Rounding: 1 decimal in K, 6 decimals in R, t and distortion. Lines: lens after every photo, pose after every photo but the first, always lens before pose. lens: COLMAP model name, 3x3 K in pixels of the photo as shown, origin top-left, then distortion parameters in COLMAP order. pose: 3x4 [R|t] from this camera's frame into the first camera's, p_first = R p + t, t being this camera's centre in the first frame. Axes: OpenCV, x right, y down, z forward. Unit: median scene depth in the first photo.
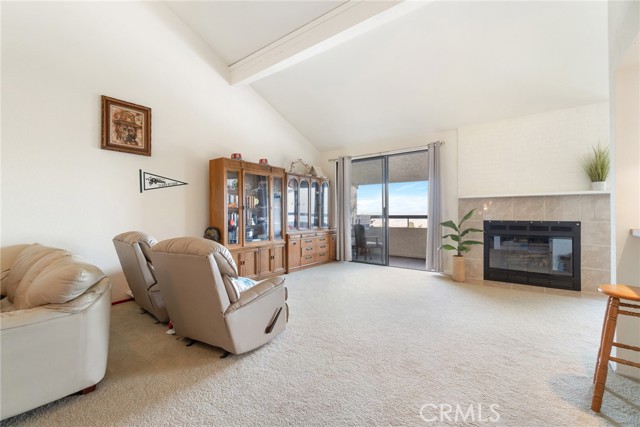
lens RADIAL K [[278.9, 0, 311.8], [0, 278.9, 213.7], [0, 0, 1]] dist [-0.003255, -0.001198]
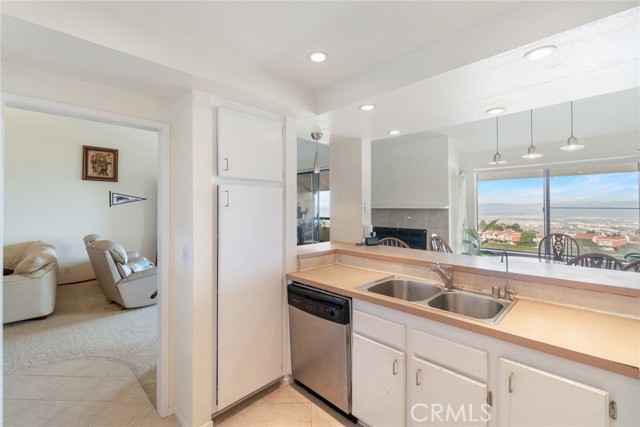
lens RADIAL K [[278.9, 0, 308.2], [0, 278.9, 203.8], [0, 0, 1]] dist [-0.003255, -0.001198]
pose [[0.992696, 0.001946, -0.120623, 0.590378], [-0.003602, 0.999902, -0.013515, -0.071964], [0.120585, 0.013851, 0.992606, -0.335322]]
